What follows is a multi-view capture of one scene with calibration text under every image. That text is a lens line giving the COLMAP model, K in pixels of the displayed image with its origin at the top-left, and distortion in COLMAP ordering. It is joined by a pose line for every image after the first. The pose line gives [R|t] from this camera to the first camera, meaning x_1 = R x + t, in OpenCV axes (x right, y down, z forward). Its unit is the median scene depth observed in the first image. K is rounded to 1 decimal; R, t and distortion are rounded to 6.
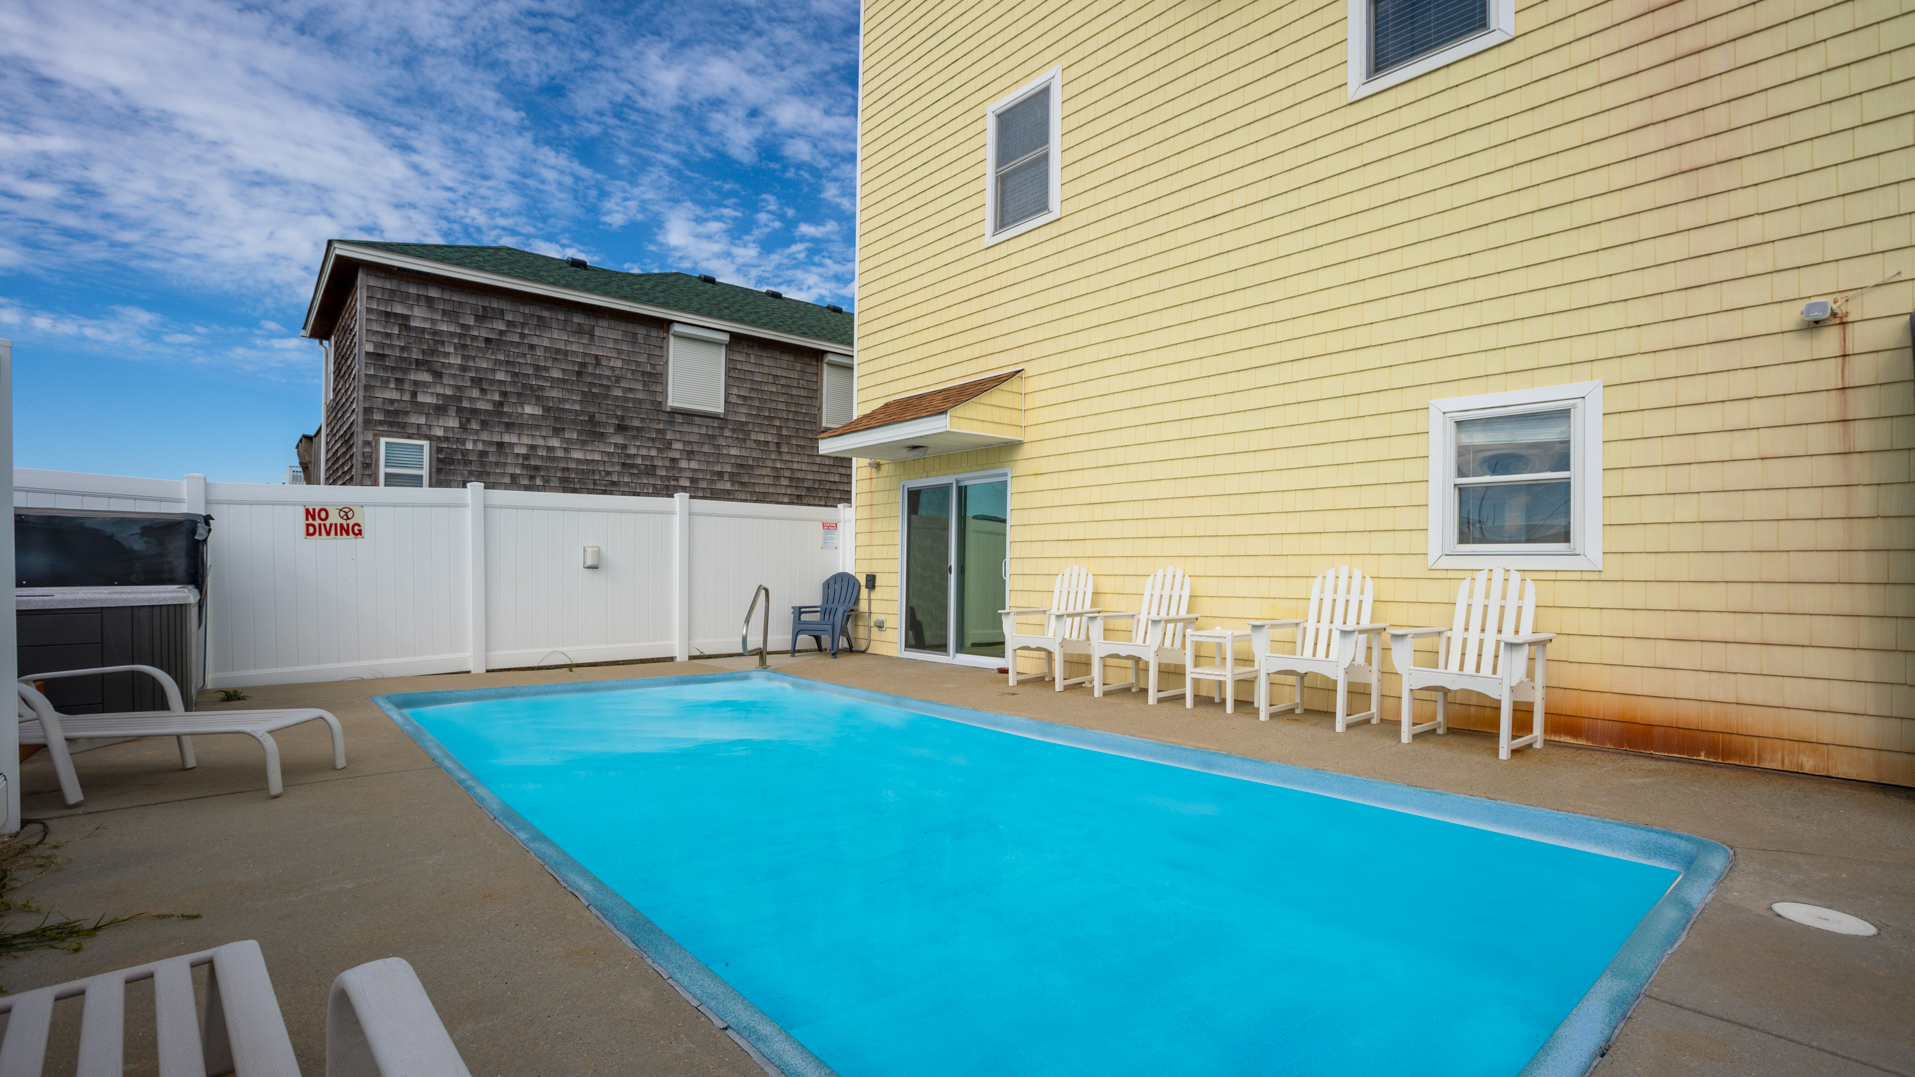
lens RADIAL K [[882.6, 0, 974.0], [0, 882.6, 598.6], [0, 0, 1]] dist [-0.037401, 0.011361]
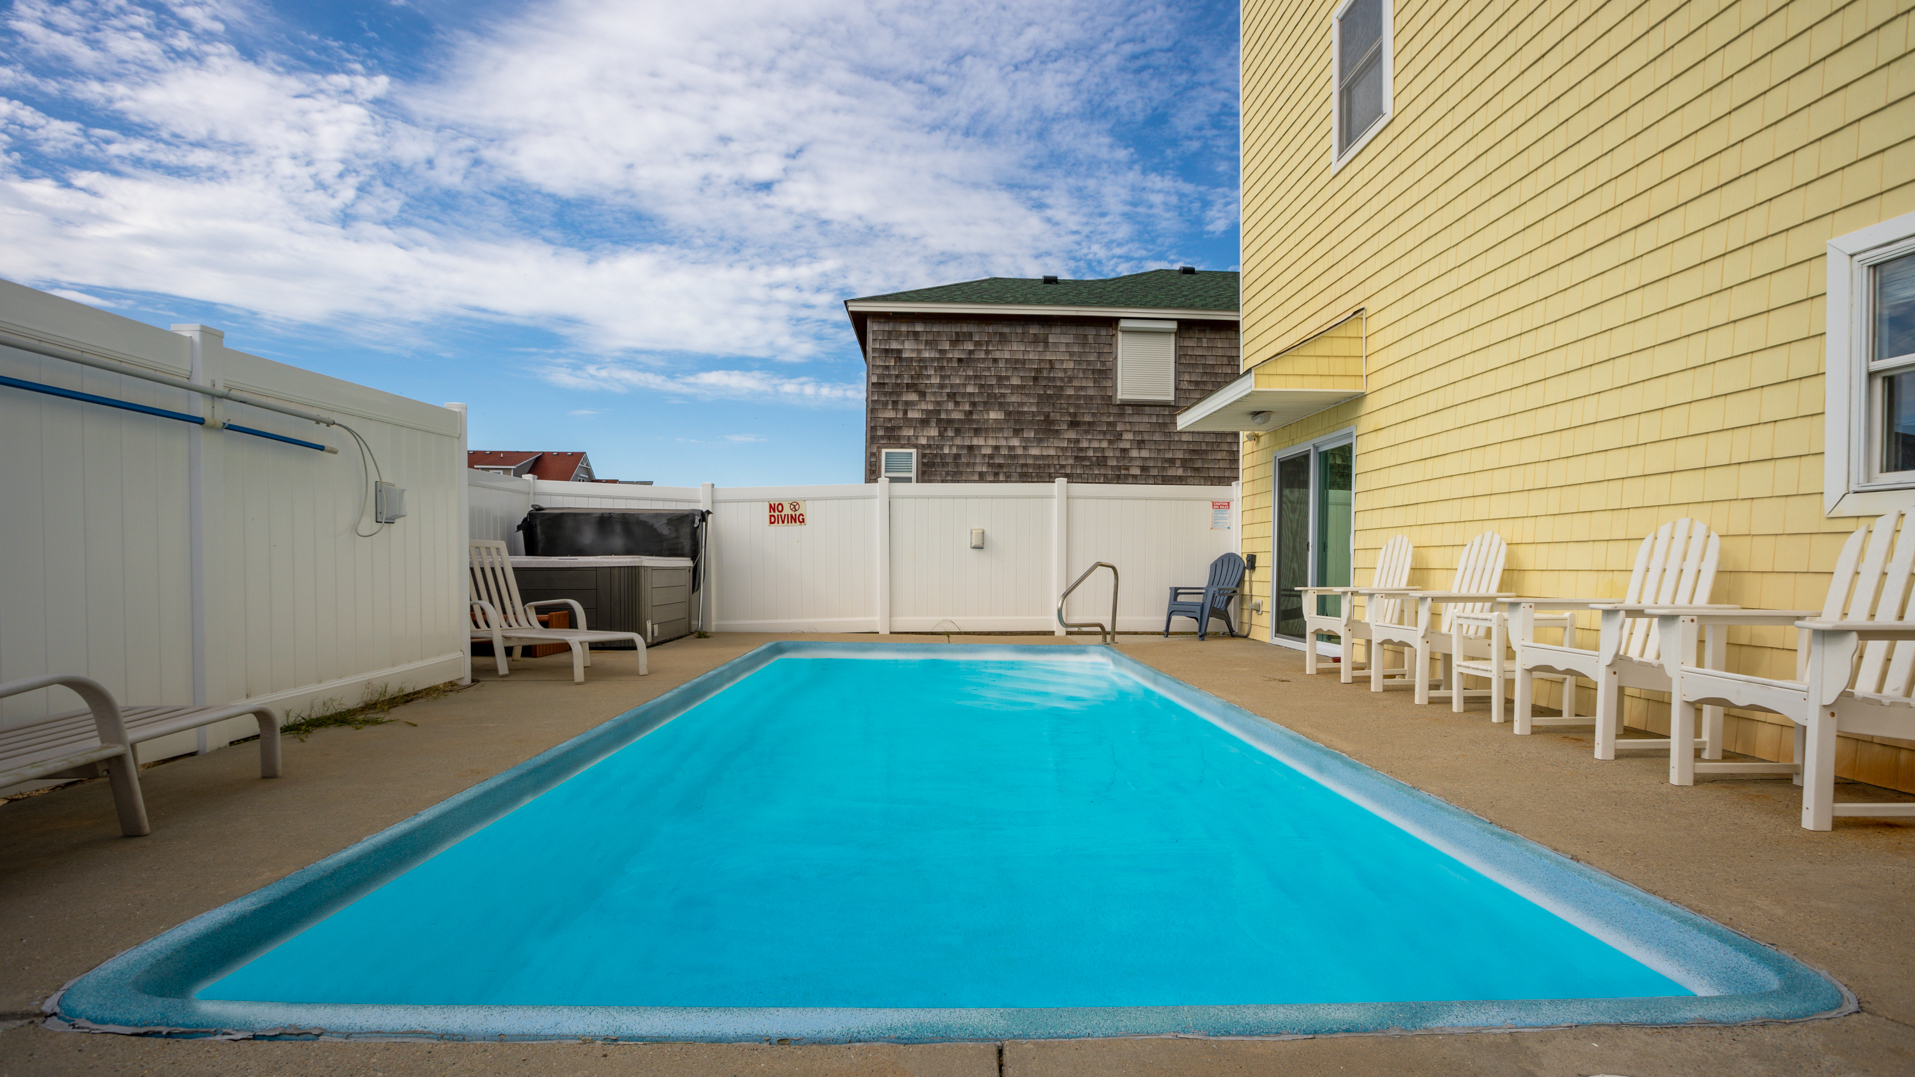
lens RADIAL K [[882.6, 0, 940.5], [0, 882.6, 583.9], [0, 0, 1]] dist [-0.037401, 0.011361]
pose [[0.771393, 0.014936, -0.636184, 0.214803], [-0.022517, 0.999739, -0.003831, 0.014300], [0.635961, 0.017281, 0.771528, 0.072371]]
